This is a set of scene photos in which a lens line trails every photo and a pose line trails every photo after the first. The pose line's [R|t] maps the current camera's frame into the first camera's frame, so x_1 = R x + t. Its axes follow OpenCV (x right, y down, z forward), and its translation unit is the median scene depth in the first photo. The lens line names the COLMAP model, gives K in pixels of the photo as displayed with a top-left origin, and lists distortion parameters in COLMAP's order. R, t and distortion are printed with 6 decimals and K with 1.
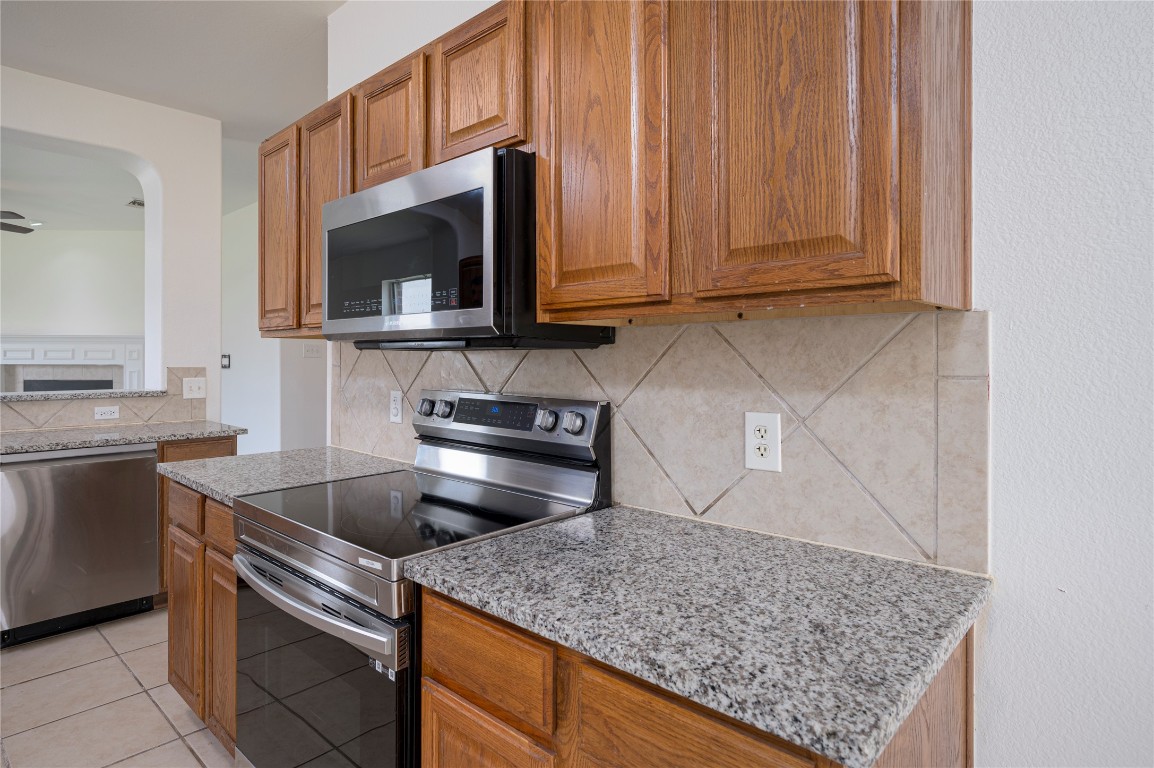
lens RADIAL K [[634.6, 0, 552.9], [0, 634.6, 363.0], [0, 0, 1]] dist [-0.005853, 0.001602]
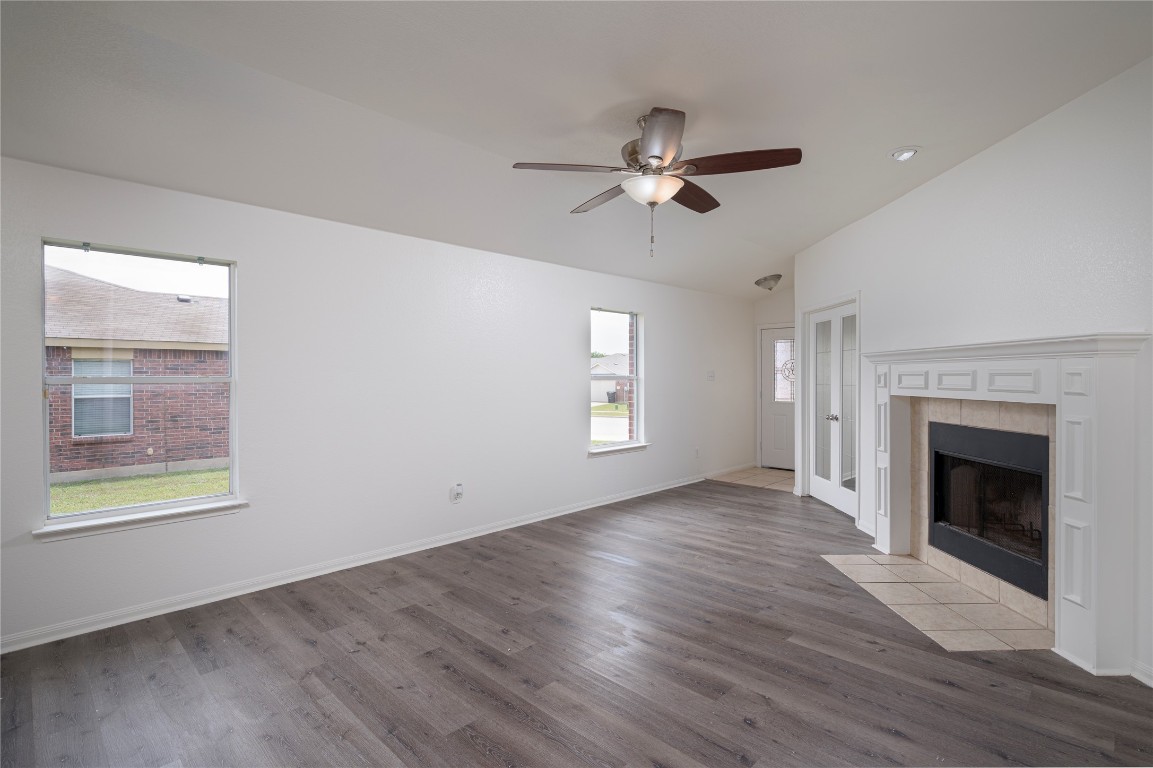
lens RADIAL K [[554.8, 0, 586.7], [0, 554.8, 381.1], [0, 0, 1]] dist [0.003893, -0.000284]
pose [[-0.010498, 0.003817, -0.999938, -1.314861], [-0.002564, 0.999989, 0.003844, -0.065565], [0.999942, 0.002604, -0.010488, 3.077946]]
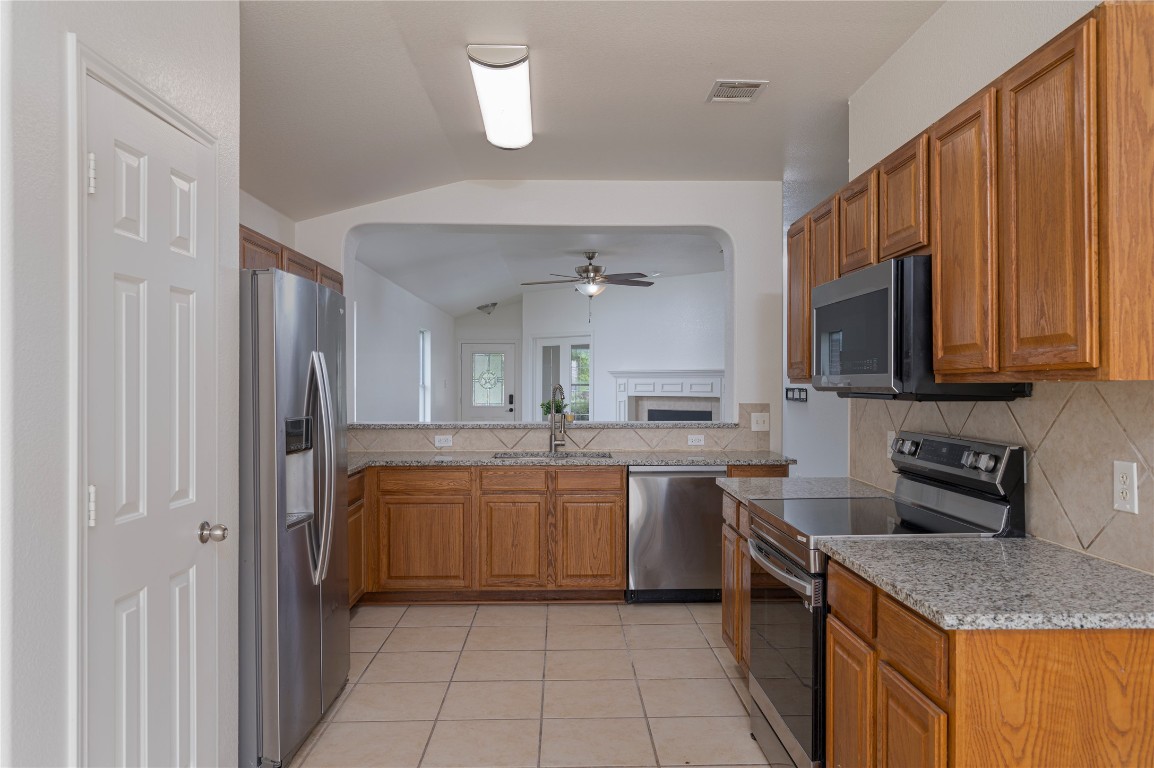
lens RADIAL K [[816.9, 0, 577.3], [0, 816.9, 387.0], [0, 0, 1]] dist [-0.003148, -0.000401]
pose [[0.705253, -0.000884, -0.708955, 0.594634], [-0.001763, 0.999994, -0.003001, -0.044729], [0.708953, 0.003366, 0.705248, -0.656537]]
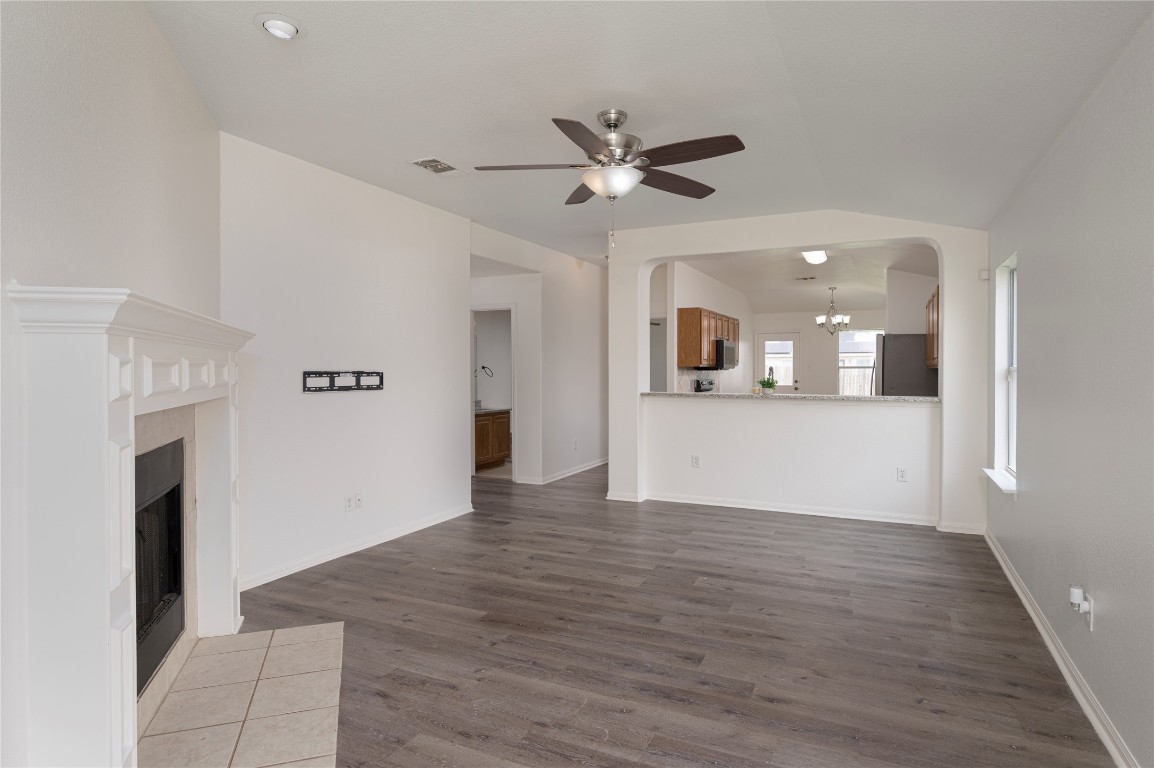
lens RADIAL K [[617.8, 0, 570.1], [0, 617.8, 382.3], [0, 0, 1]] dist [0.005128, -0.000028]
pose [[-0.291133, -0.026279, 0.956321, -5.209361], [0.004603, 0.999573, 0.028869, -0.083177], [-0.956671, 0.012806, -0.290888, 4.044608]]
